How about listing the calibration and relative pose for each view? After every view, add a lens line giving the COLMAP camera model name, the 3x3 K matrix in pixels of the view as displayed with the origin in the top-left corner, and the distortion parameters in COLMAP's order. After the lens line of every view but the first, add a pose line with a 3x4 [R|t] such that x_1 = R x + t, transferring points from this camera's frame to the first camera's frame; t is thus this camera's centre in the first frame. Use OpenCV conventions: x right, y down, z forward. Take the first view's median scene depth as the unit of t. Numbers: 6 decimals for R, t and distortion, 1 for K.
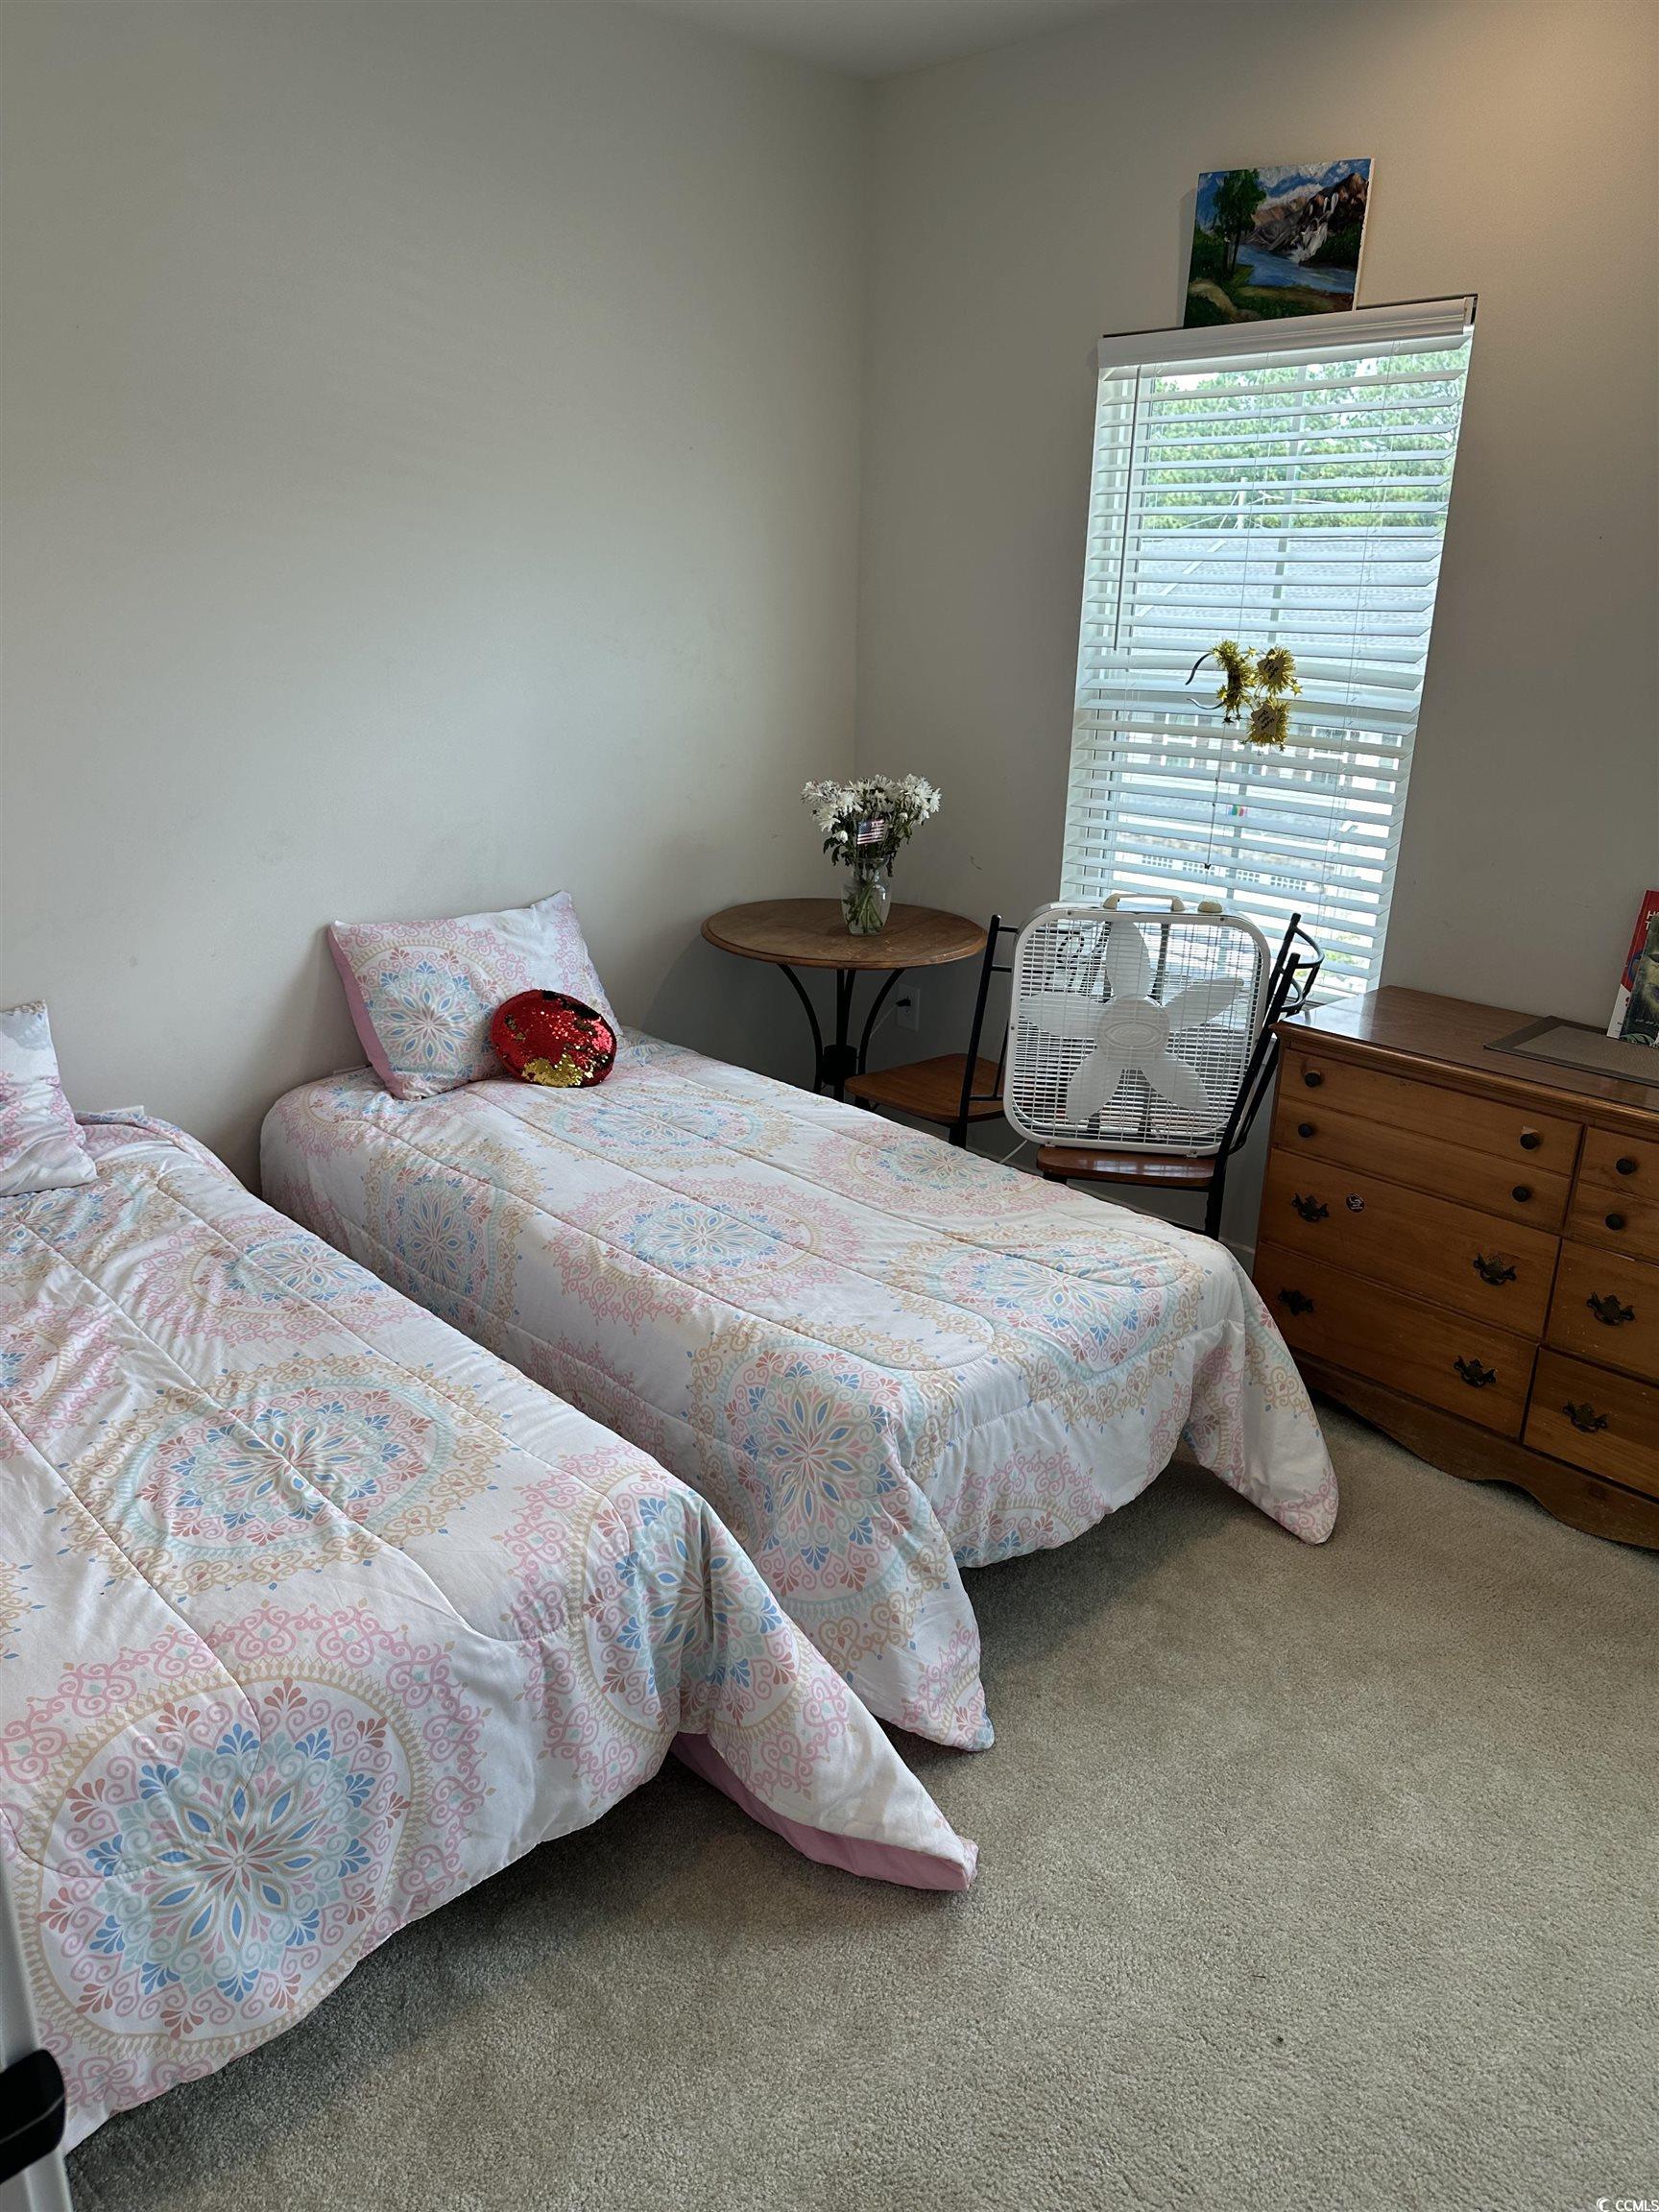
lens RADIAL K [[1560.8, 0, 912.8], [0, 1560.8, 1110.2], [0, 0, 1]] dist [0.053874, -0.000844]
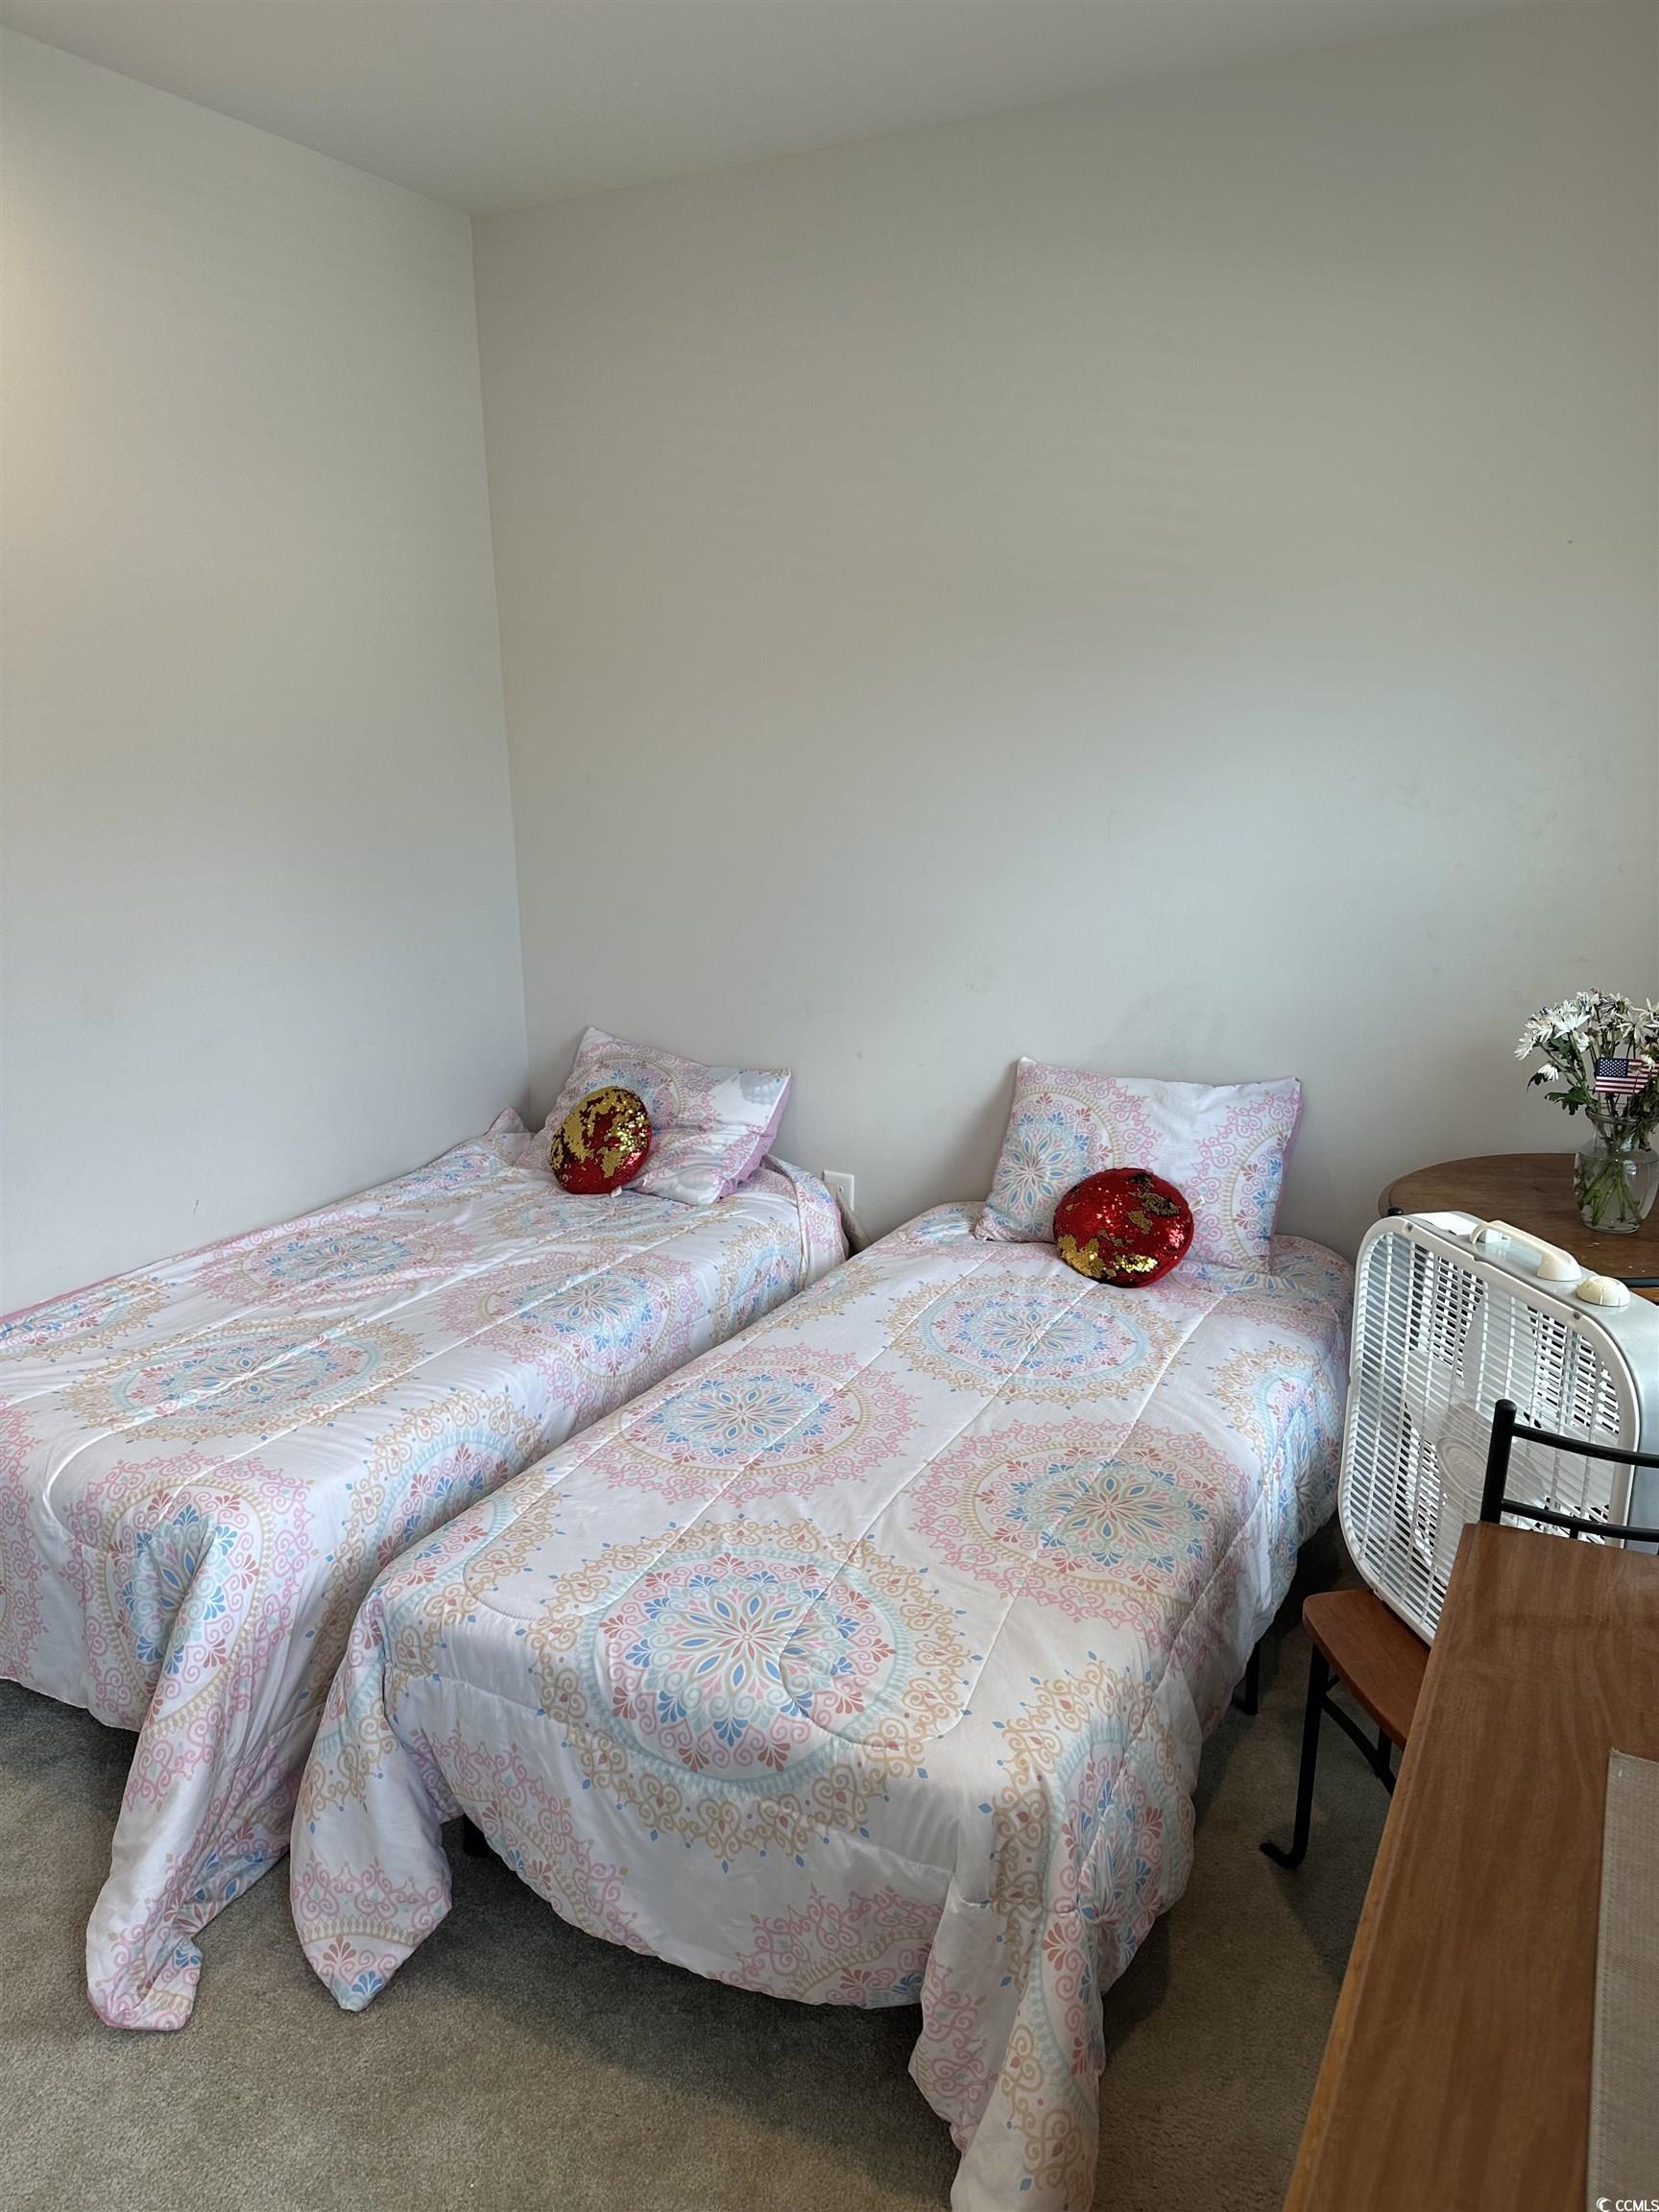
lens RADIAL K [[1566.5, 0, 829.5], [0, 1566.5, 1106.0], [0, 0, 1]] dist [-0.000717, -0.004836]
pose [[0.301772, 0.192026, -0.933841, 0.562905], [-0.283116, 0.953370, 0.104552, -0.162526], [0.910373, 0.232835, 0.342066, 0.549459]]
